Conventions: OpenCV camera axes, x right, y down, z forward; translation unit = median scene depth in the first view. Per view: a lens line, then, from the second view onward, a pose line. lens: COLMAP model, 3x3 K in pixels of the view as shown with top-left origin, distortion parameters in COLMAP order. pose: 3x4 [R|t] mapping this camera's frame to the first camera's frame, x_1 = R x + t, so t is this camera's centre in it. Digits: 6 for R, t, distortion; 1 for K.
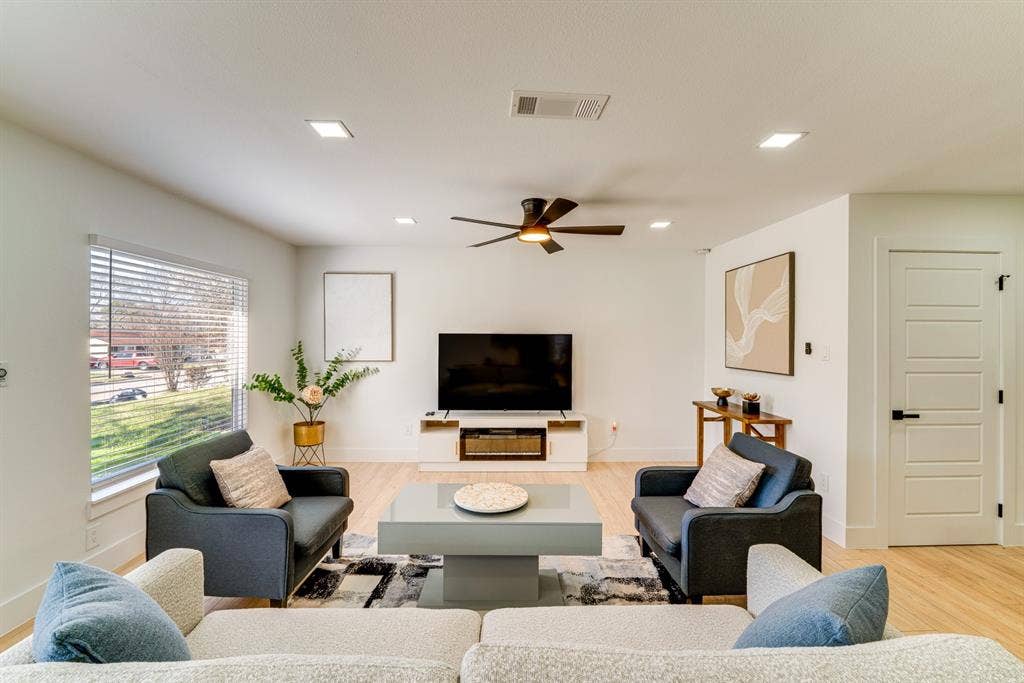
lens RADIAL K [[420.2, 0, 516.0], [0, 420.2, 338.4], [0, 0, 1]] dist [-0.014756, 0.000013]
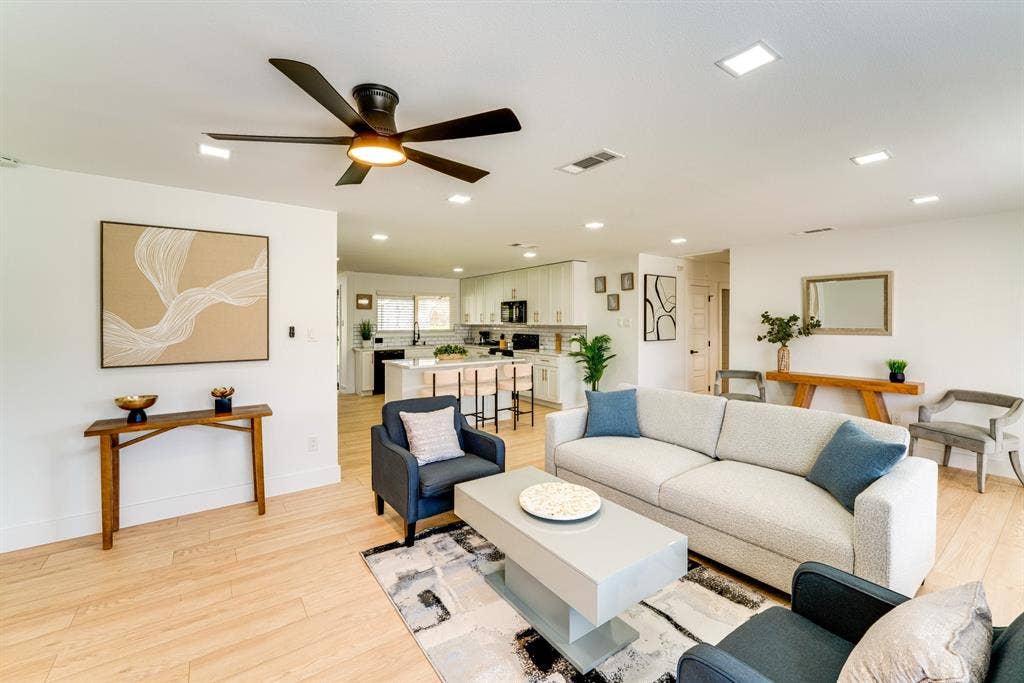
lens RADIAL K [[424.2, 0, 508.7], [0, 424.2, 321.4], [0, 0, 1]] dist [-0.016614, 0.000021]
pose [[-0.559939, -0.006264, 0.828510, -0.408166], [-0.001434, 0.999977, 0.006591, -0.009006], [-0.828533, 0.002503, -0.559935, 0.866214]]
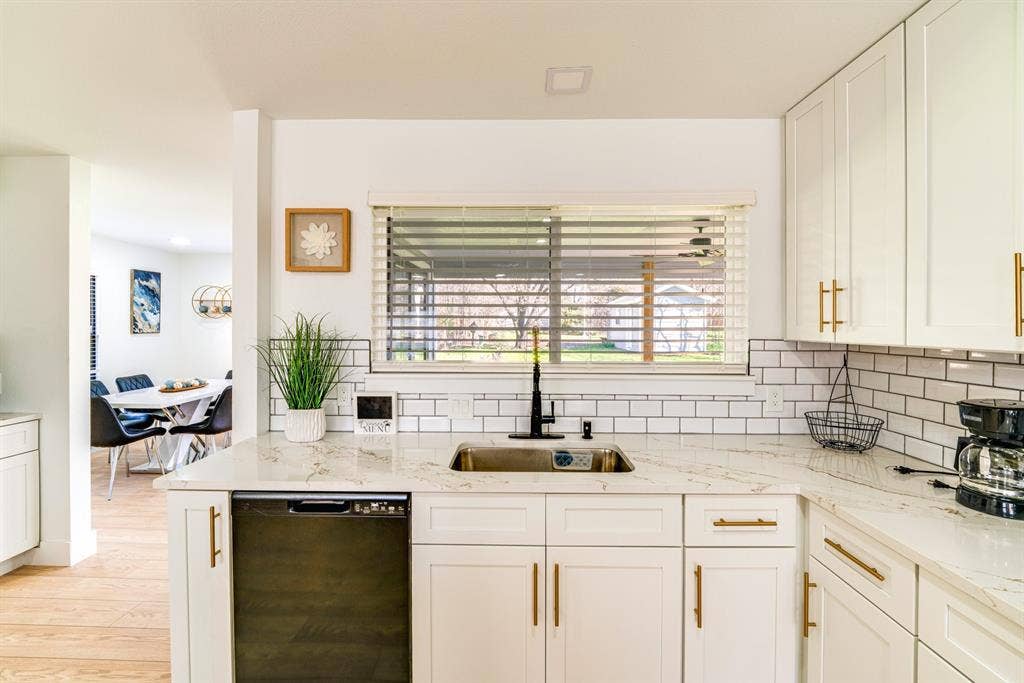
lens RADIAL K [[424.2, 0, 508.7], [0, 424.2, 321.4], [0, 0, 1]] dist [-0.016614, 0.000021]
pose [[0.052916, -0.004695, 0.998588, 1.208618], [-0.000407, 0.999989, 0.004723, 0.000067], [-0.998599, -0.000656, 0.052914, 0.053038]]
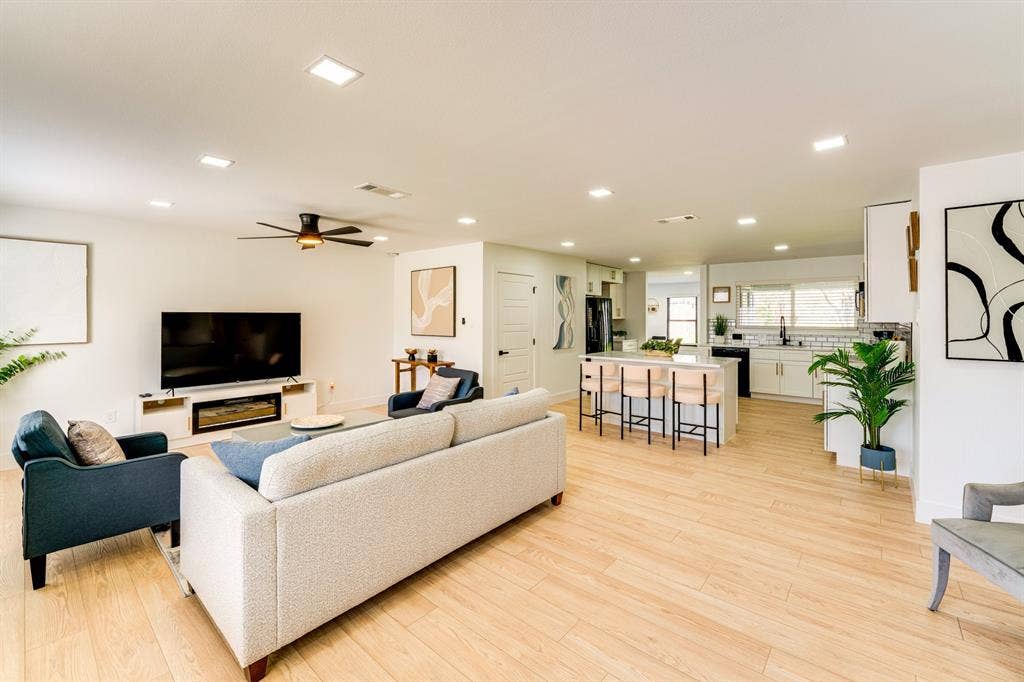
lens RADIAL K [[424.2, 0, 508.7], [0, 424.2, 320.9], [0, 0, 1]] dist [-0.016614, 0.000021]
pose [[0.677579, -0.012929, 0.735336, -0.392422], [0.003971, 0.999895, 0.013922, -0.001192], [-0.735439, -0.006513, 0.677559, -0.295091]]
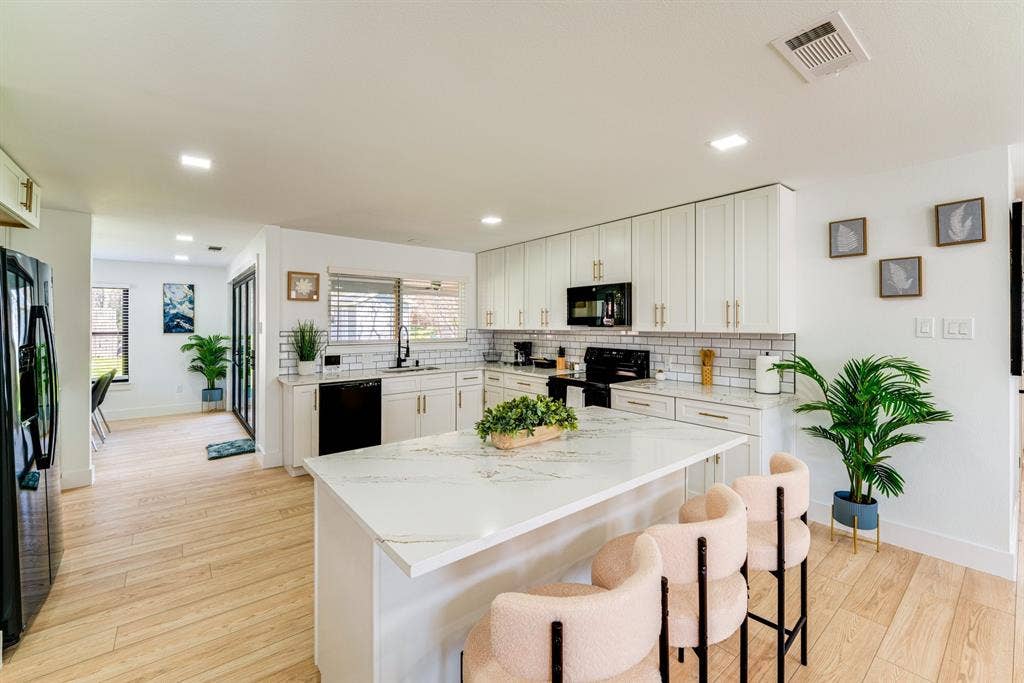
lens RADIAL K [[424.2, 0, 508.7], [0, 424.2, 321.4], [0, 0, 1]] dist [-0.016614, 0.000021]
pose [[-0.600773, 0.000619, 0.799420, 0.514573], [-0.001845, 0.999996, -0.002161, -0.000649], [-0.799418, -0.002774, -0.600769, 0.525321]]
